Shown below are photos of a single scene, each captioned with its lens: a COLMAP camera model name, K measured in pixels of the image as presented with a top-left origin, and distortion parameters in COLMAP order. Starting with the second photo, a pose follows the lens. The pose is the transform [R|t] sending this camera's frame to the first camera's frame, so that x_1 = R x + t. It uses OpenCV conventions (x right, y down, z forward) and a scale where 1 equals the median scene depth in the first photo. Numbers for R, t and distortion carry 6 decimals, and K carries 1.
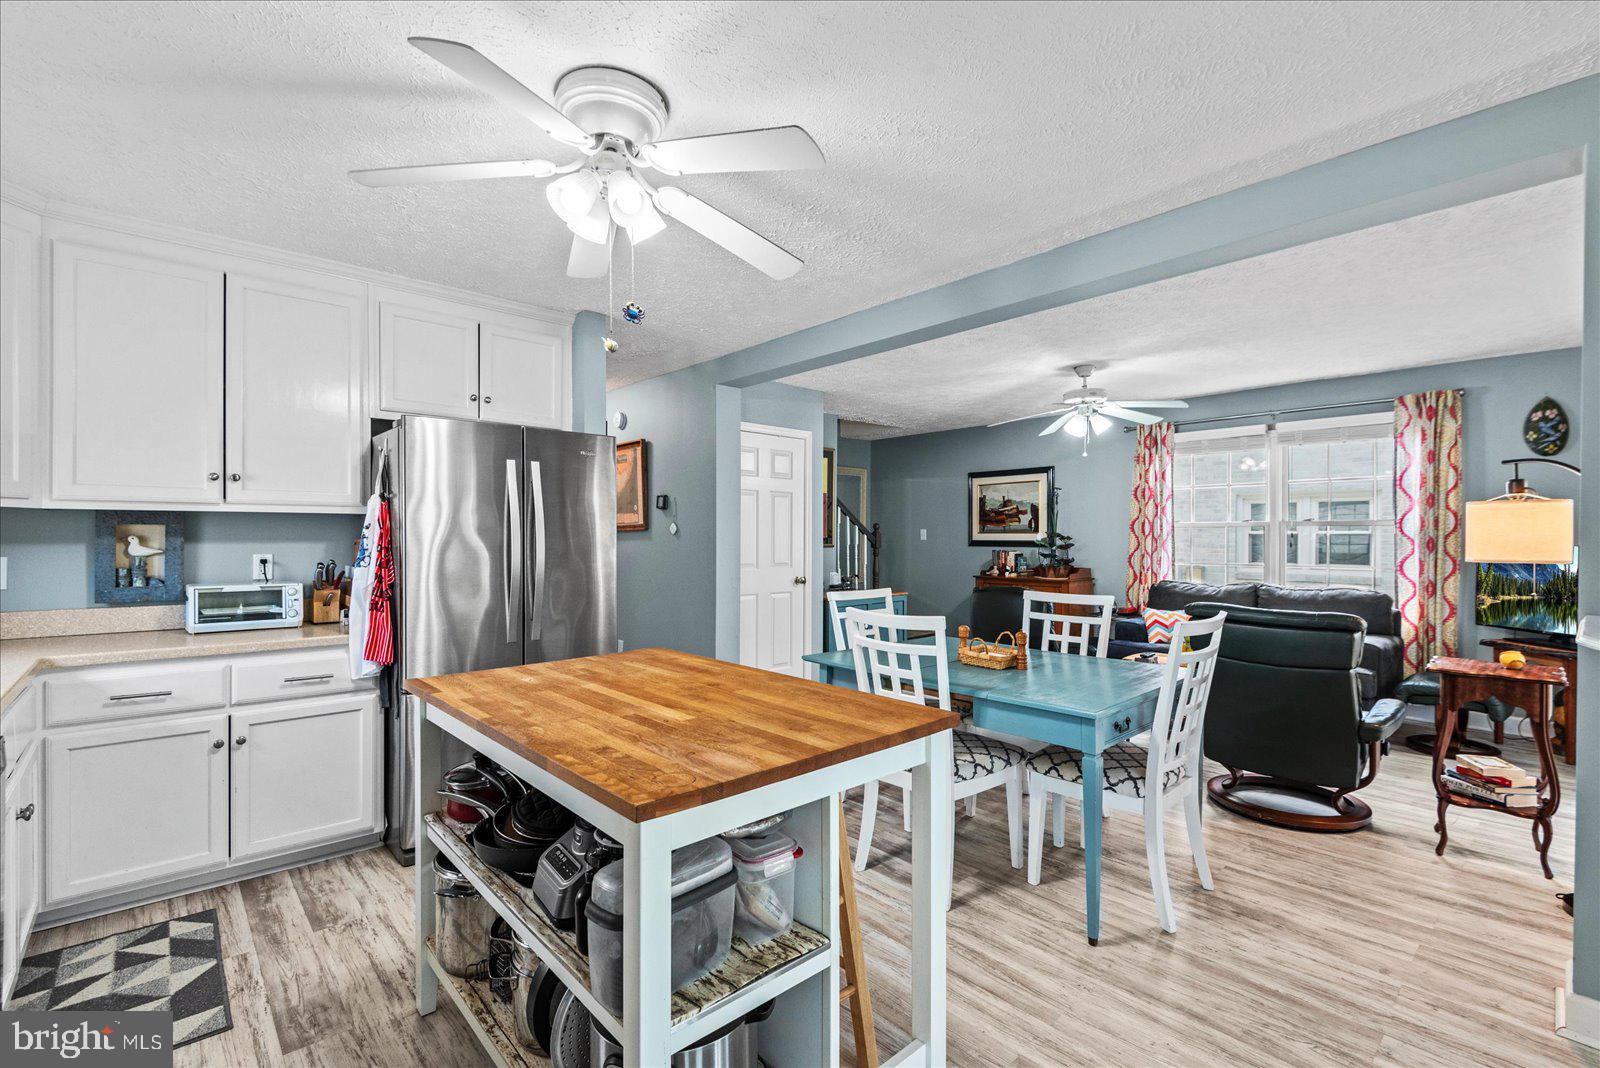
lens RADIAL K [[717.3, 0, 795.7], [0, 717.3, 542.5], [0, 0, 1]] dist [0.024822, -0.013687]
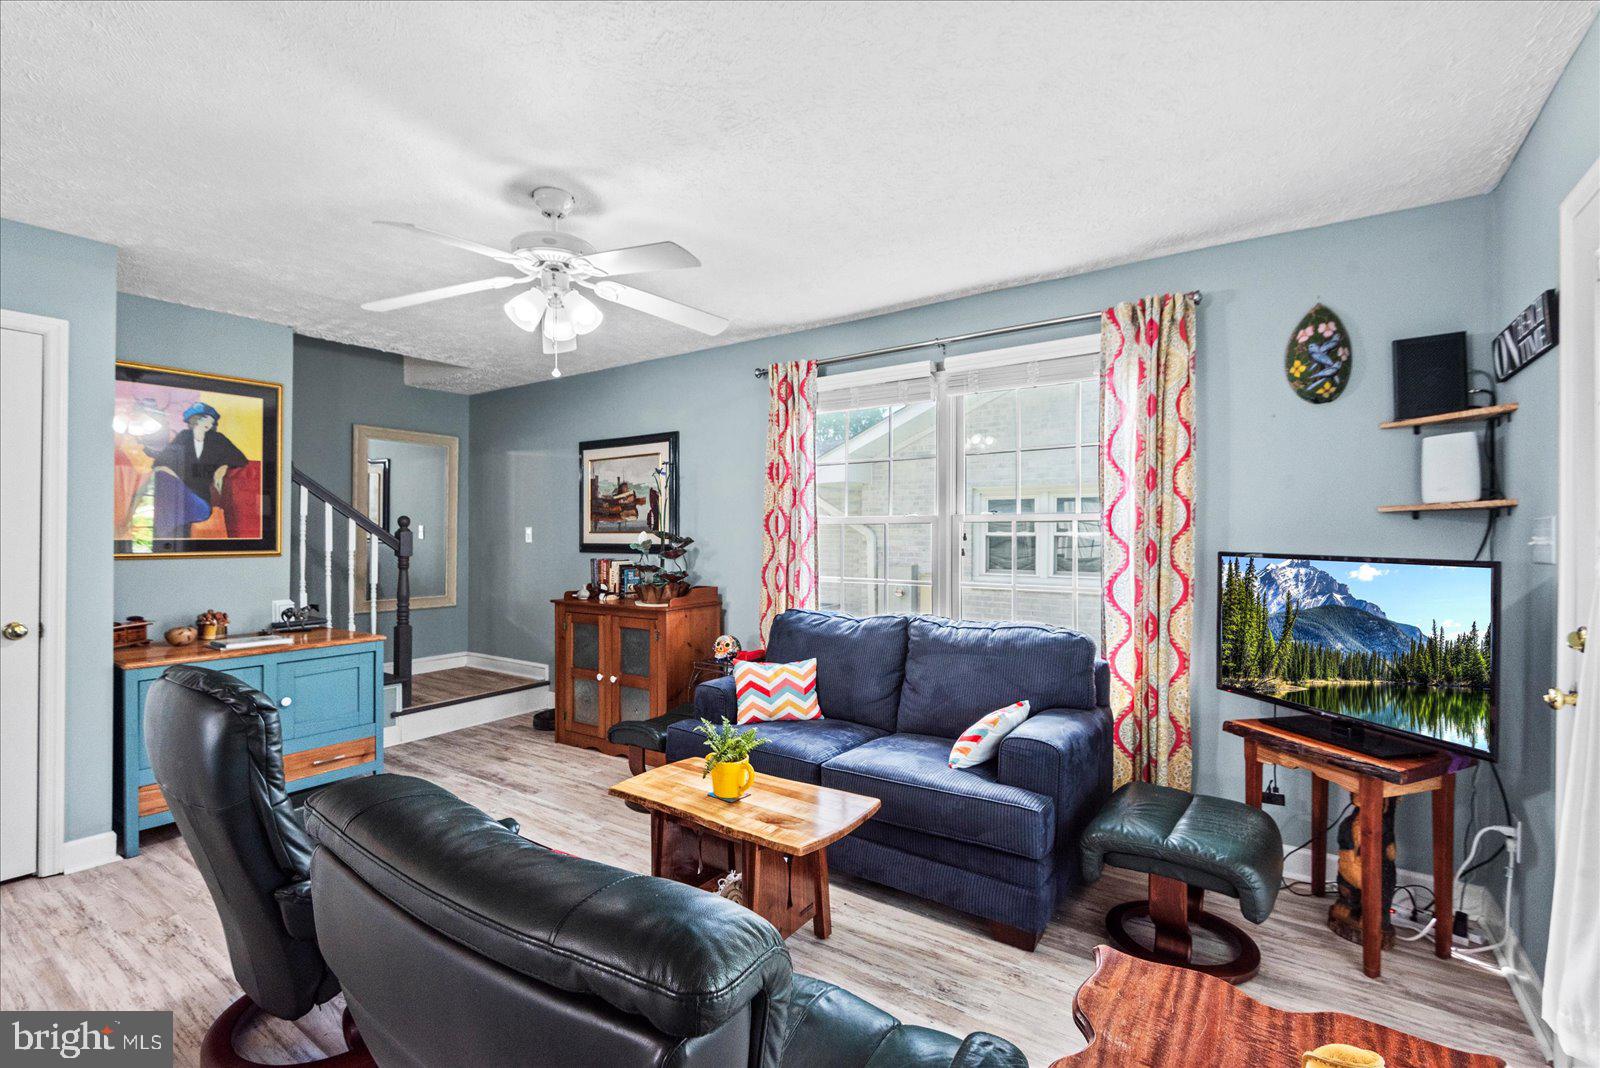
lens RADIAL K [[717.3, 0, 785.2], [0, 717.3, 541.7], [0, 0, 1]] dist [0.024822, -0.013687]
pose [[0.977365, 0.001816, 0.211554, 0.450139], [-0.000872, 0.999989, -0.004554, -0.003158], [-0.211560, 0.004267, 0.977356, 0.477873]]
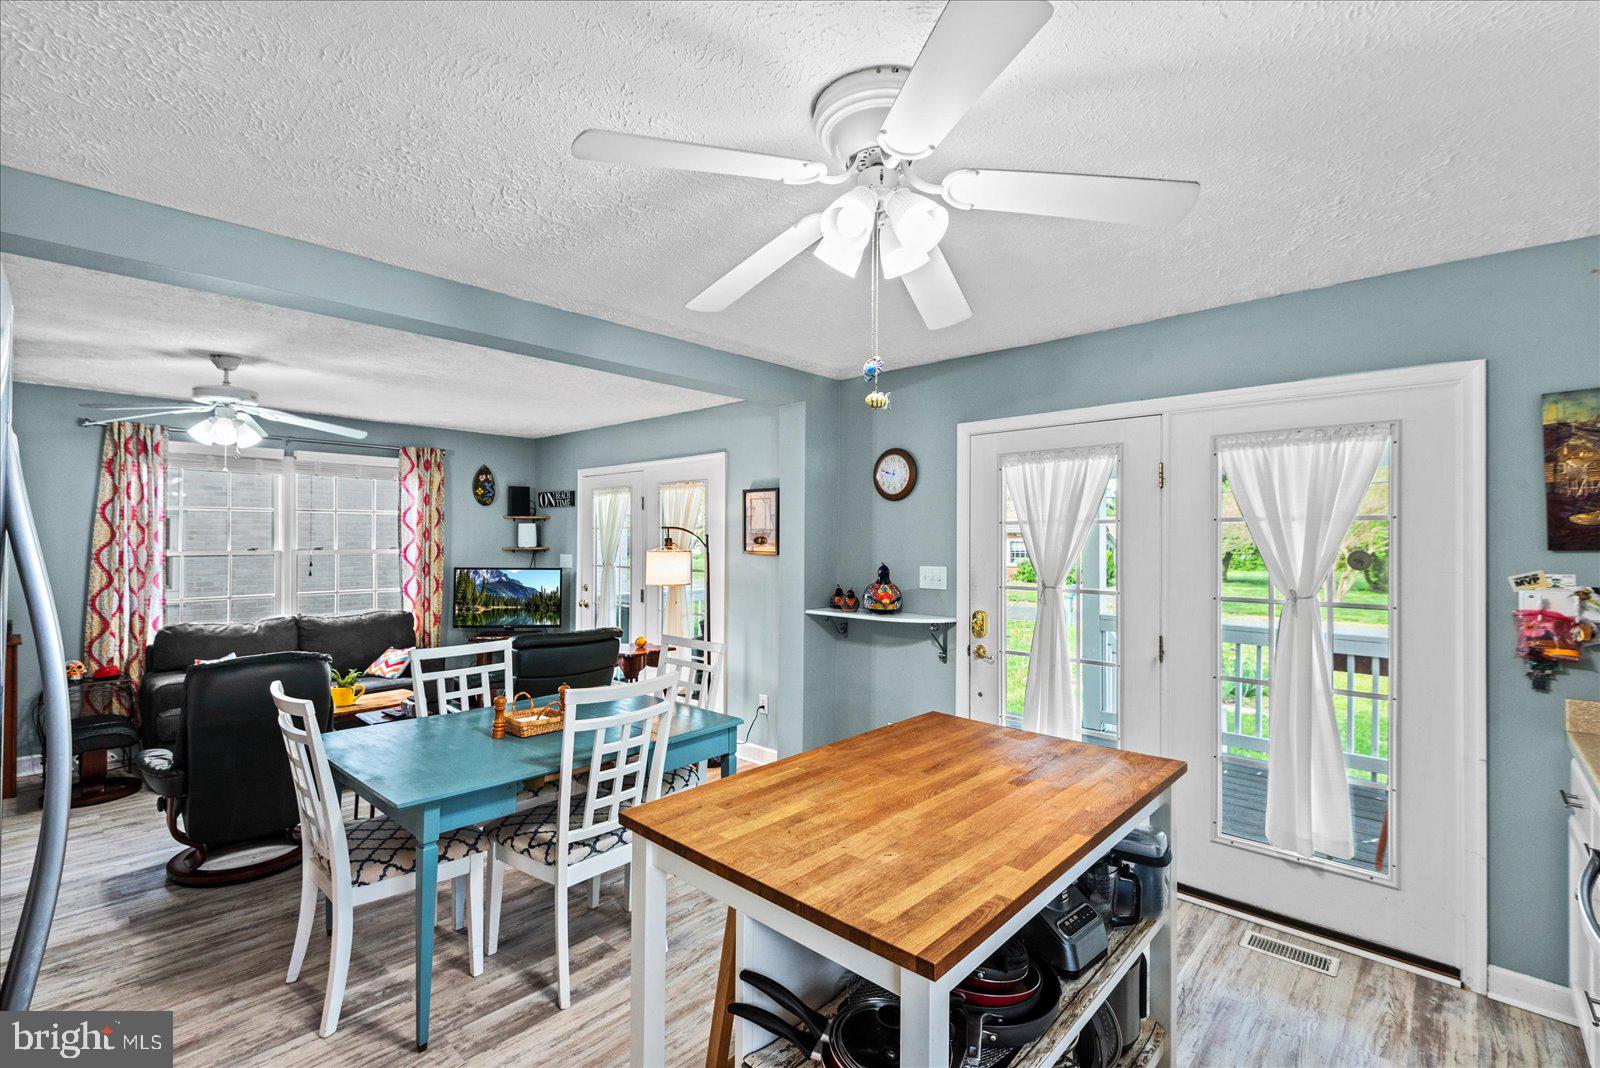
lens RADIAL K [[717.3, 0, 799.0], [0, 717.3, 537.9], [0, 0, 1]] dist [0.024822, -0.013687]
pose [[-0.081179, 0.001160, 0.996699, -0.421141], [0.005752, 0.999983, -0.000695, -0.046607], [-0.996683, 0.005676, -0.081184, 0.453281]]
